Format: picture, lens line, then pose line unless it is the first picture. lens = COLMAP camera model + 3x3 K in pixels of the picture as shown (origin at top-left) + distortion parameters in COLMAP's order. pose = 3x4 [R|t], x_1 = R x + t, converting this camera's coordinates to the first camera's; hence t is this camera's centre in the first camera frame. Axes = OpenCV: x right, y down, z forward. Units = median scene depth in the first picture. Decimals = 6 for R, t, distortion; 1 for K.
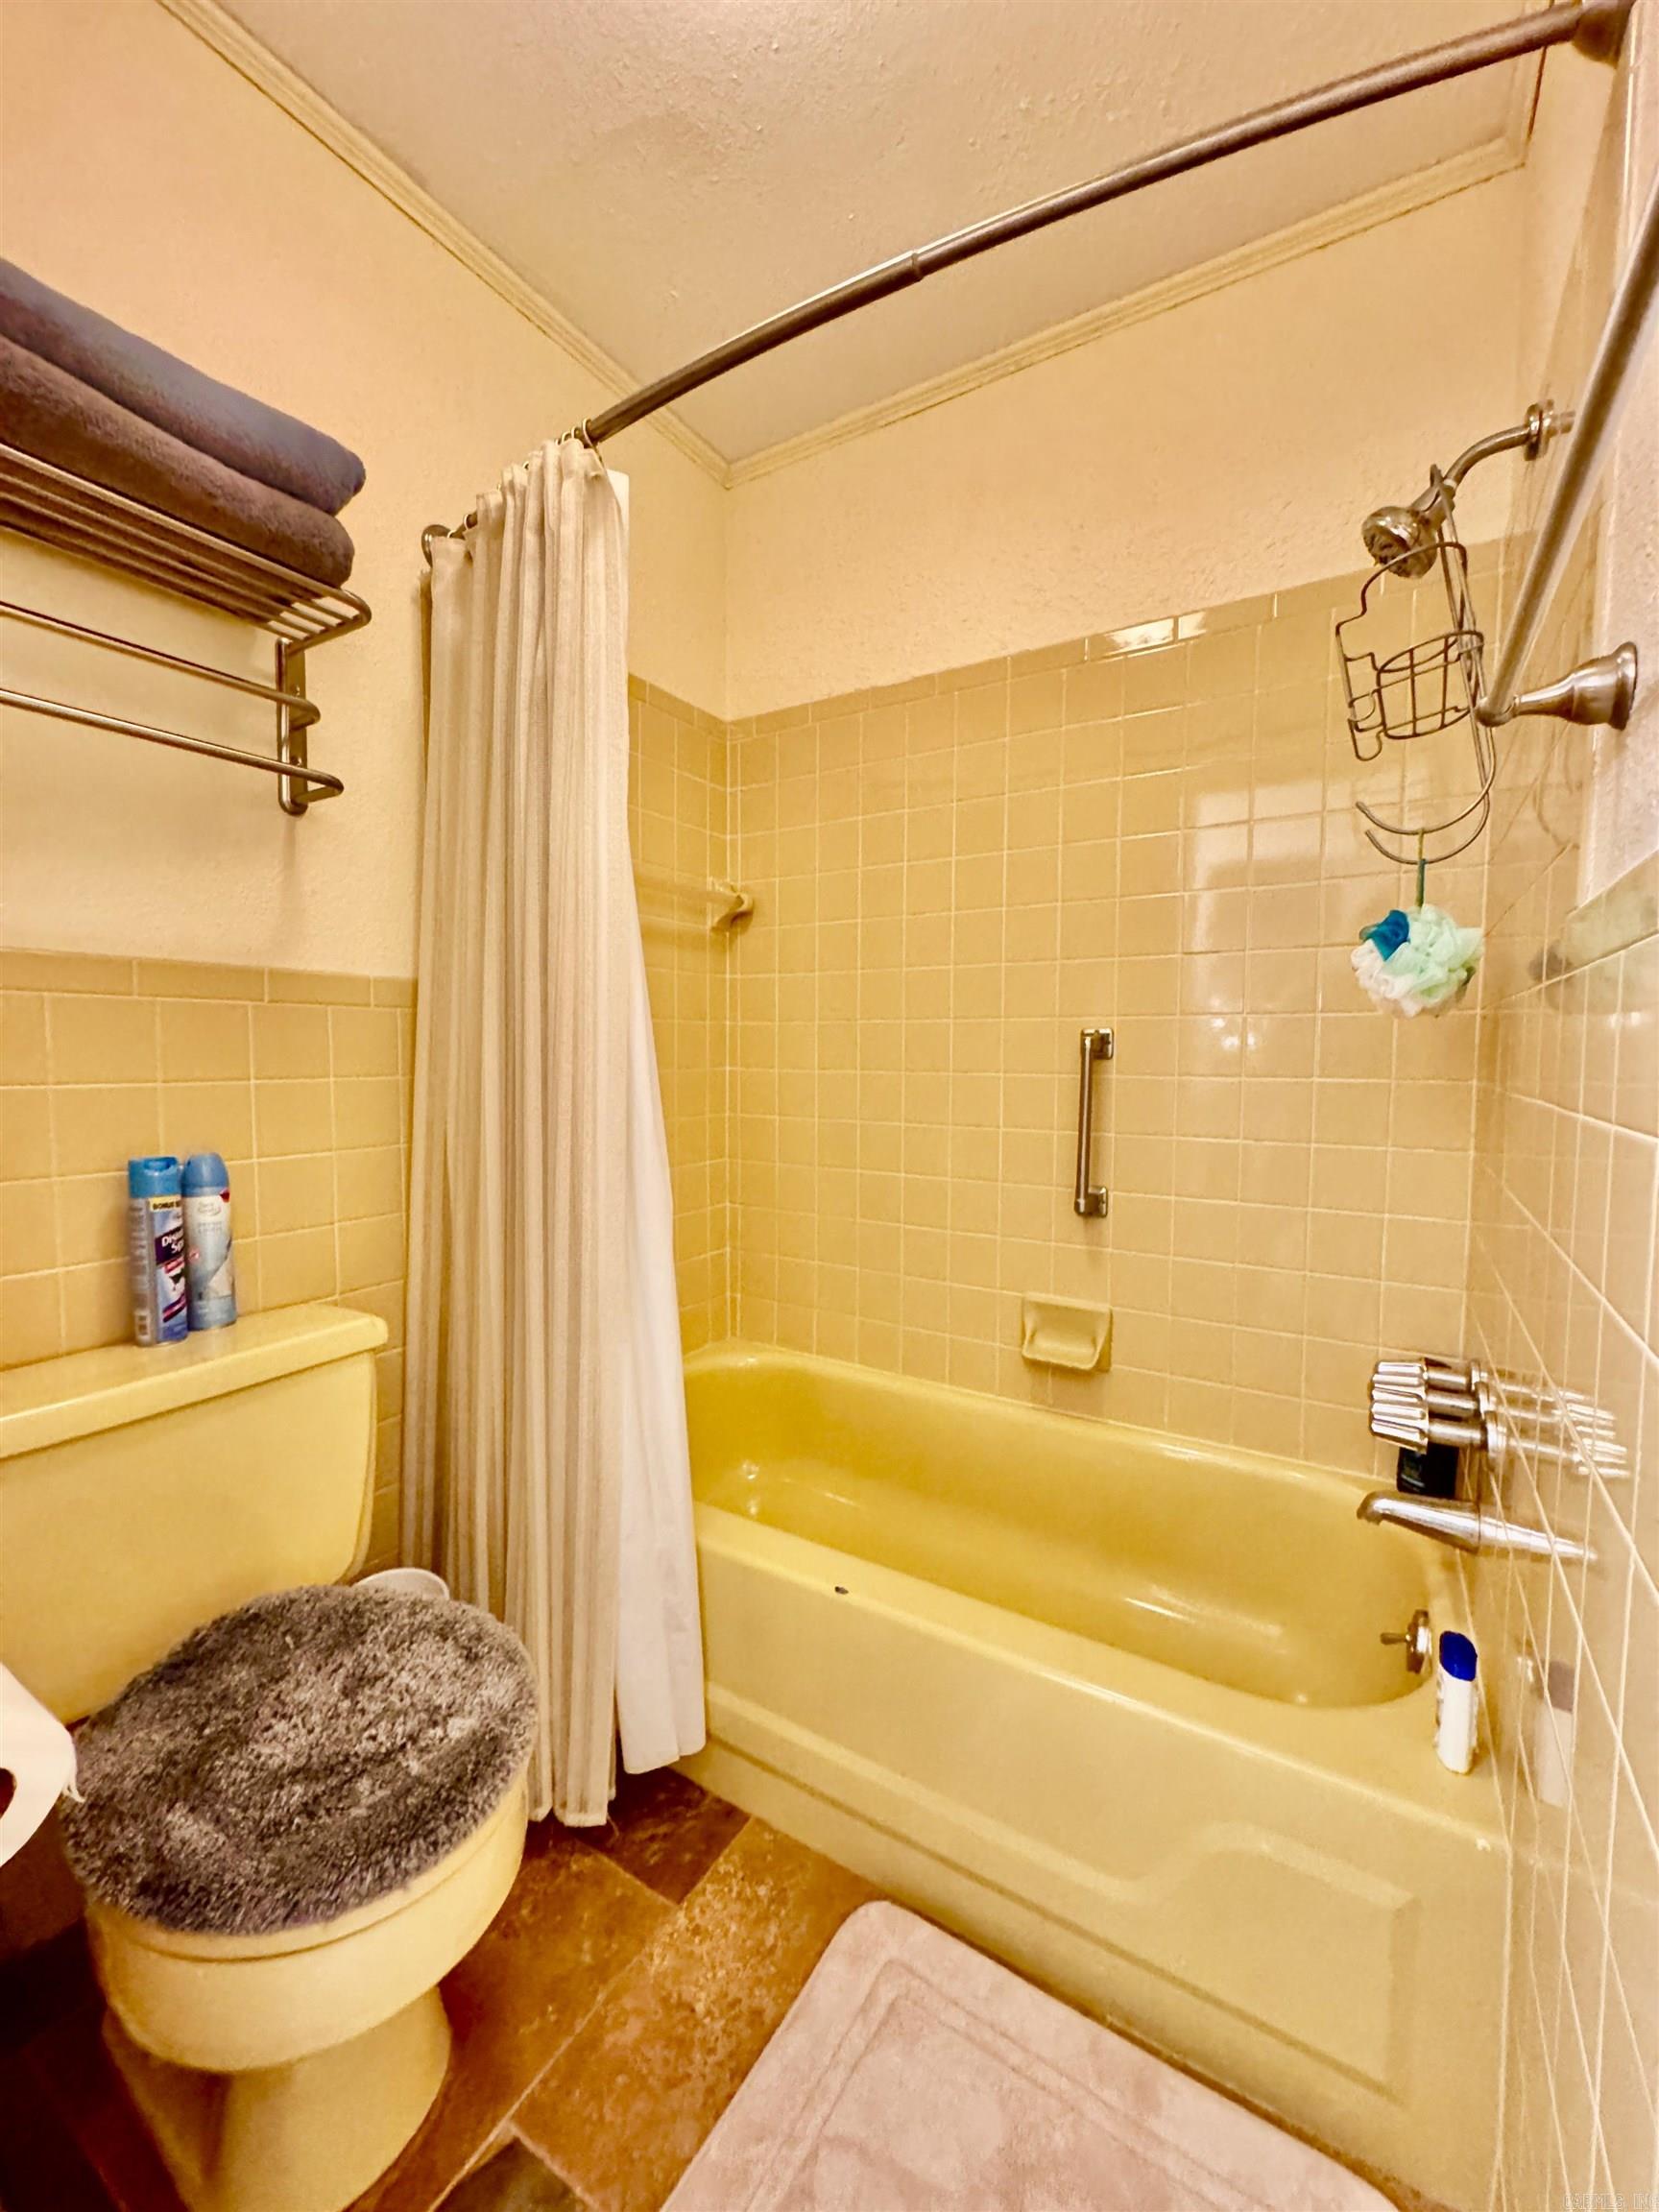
lens RADIAL K [[883.2, 0, 840.0], [0, 883.2, 1102.0], [0, 0, 1]] dist [-0.002167, -0.000273]
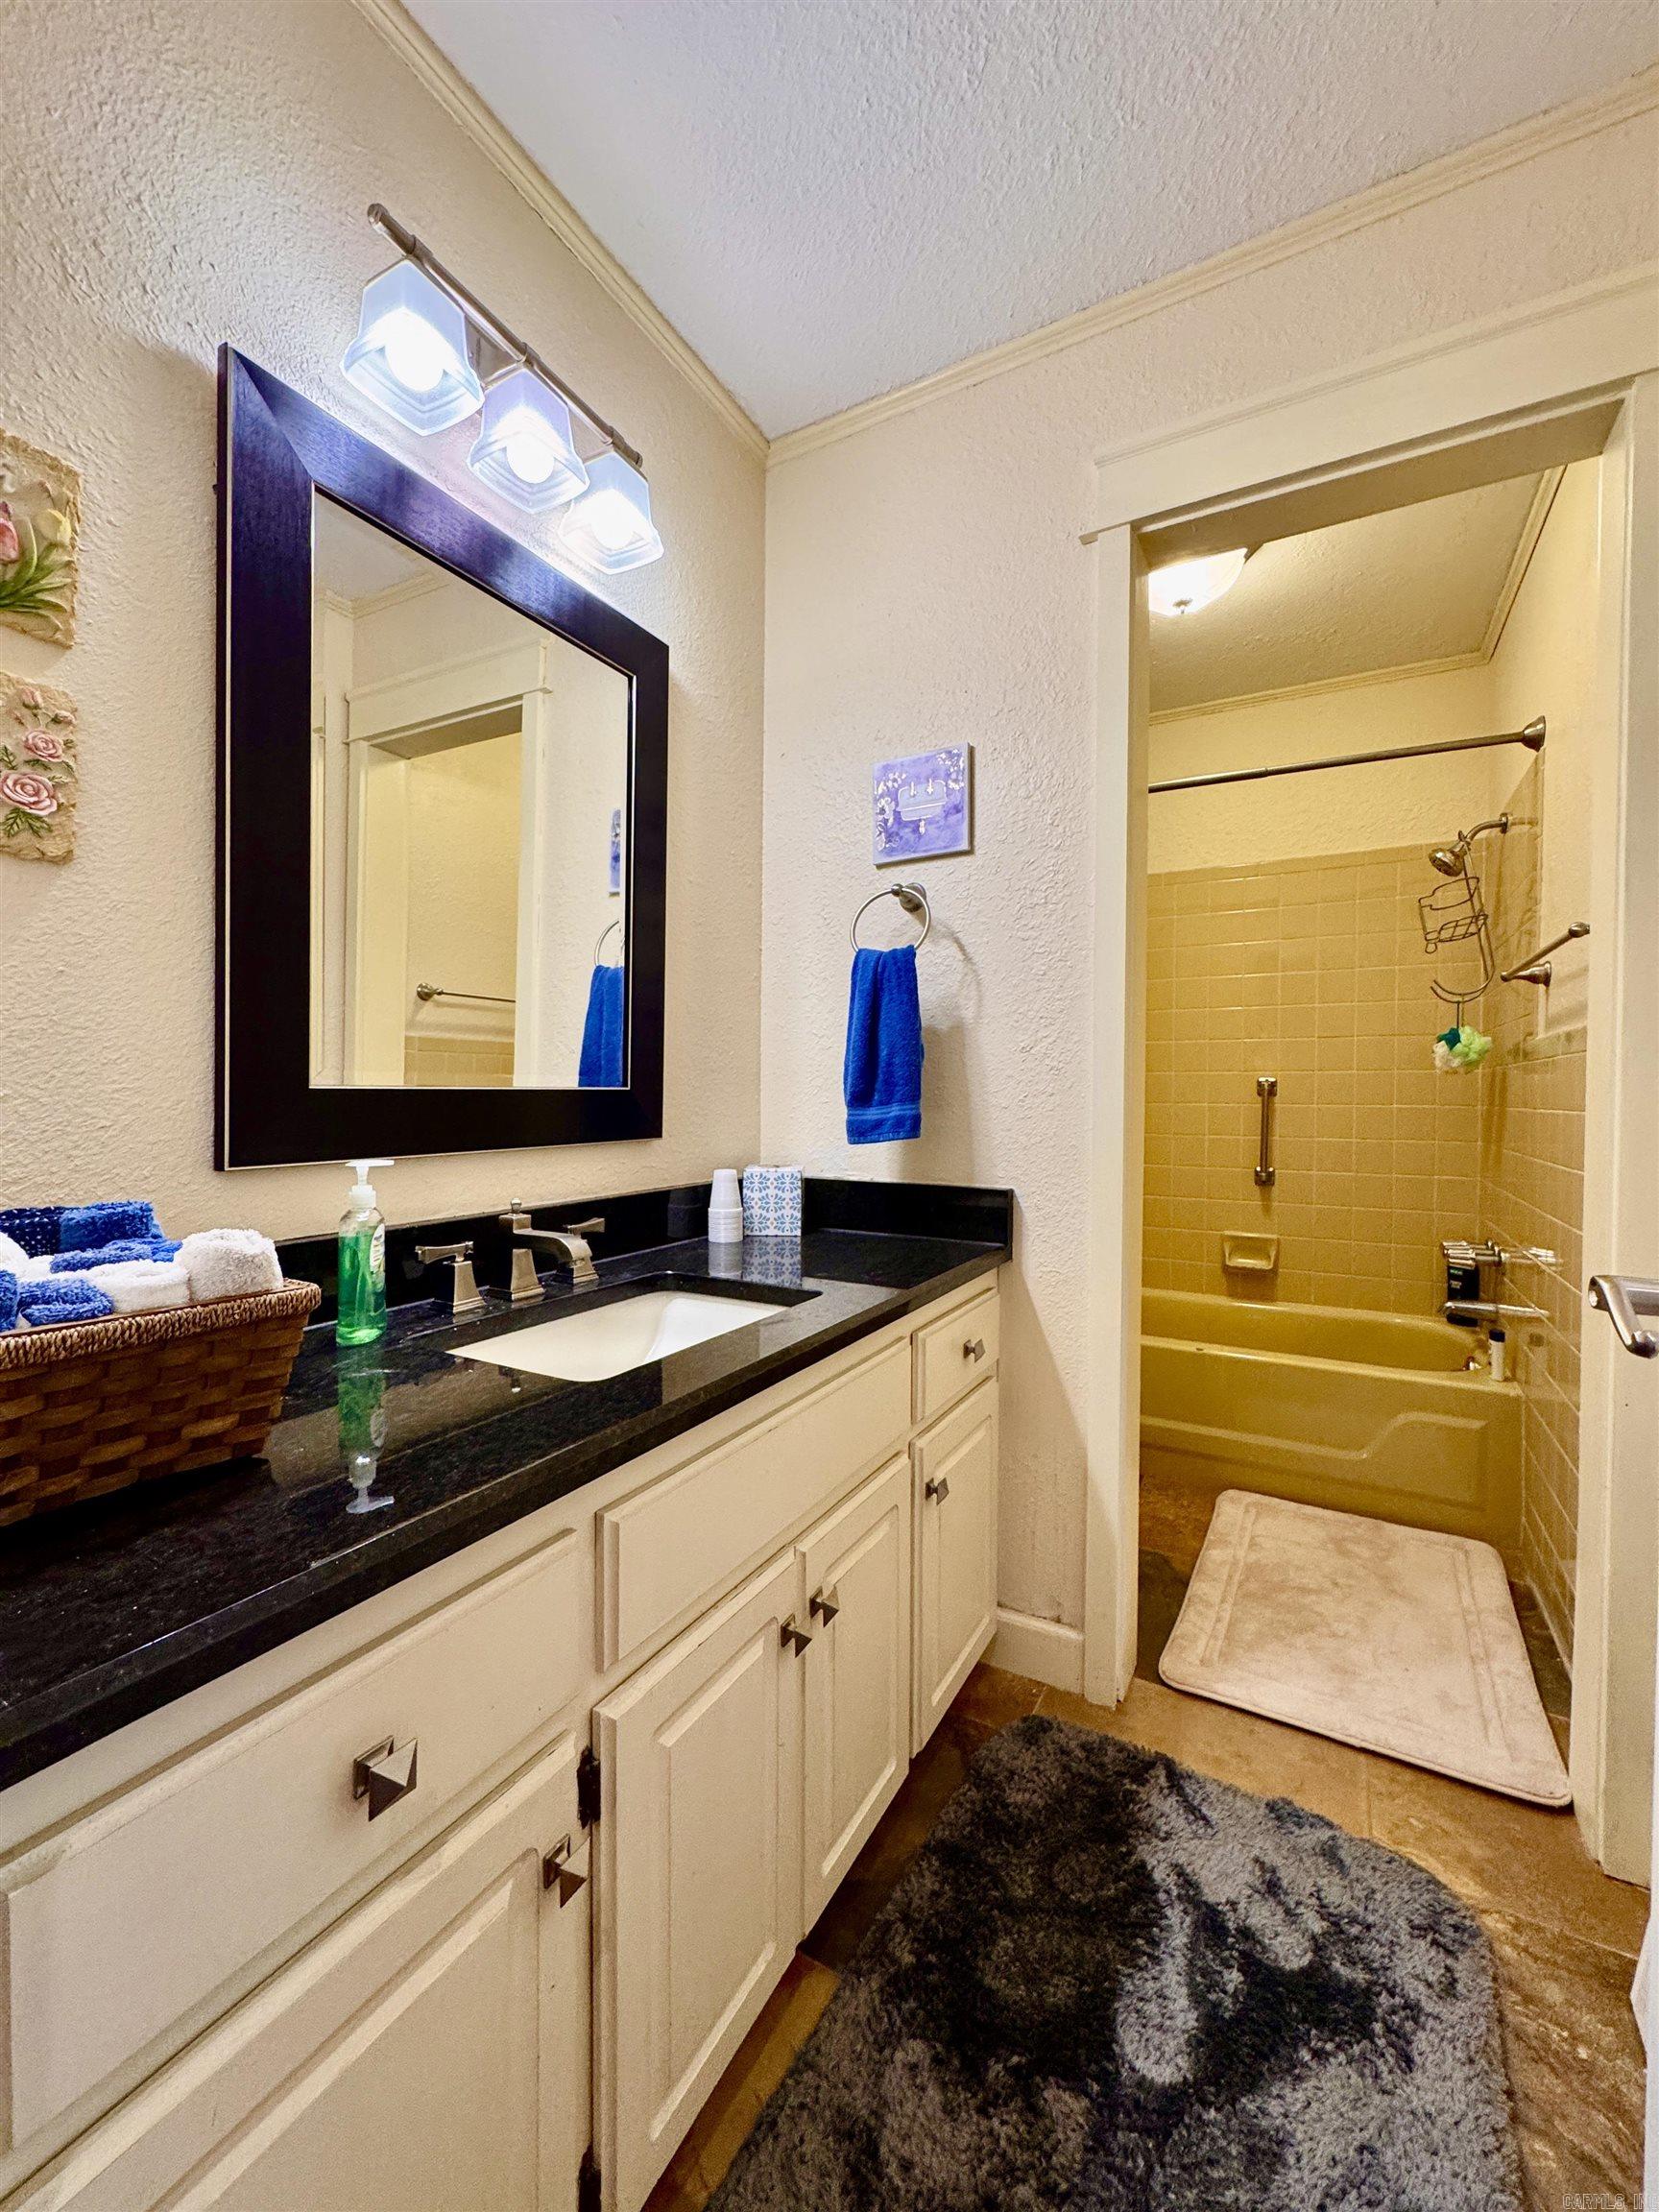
lens RADIAL K [[883.2, 0, 818.6], [0, 883.2, 1118.9], [0, 0, 1]] dist [-0.002167, -0.000273]
pose [[0.999463, -0.009121, 0.031477, -1.087443], [0.010324, 0.999215, -0.038257, 0.088655], [-0.031103, 0.038561, 0.998772, -1.222440]]
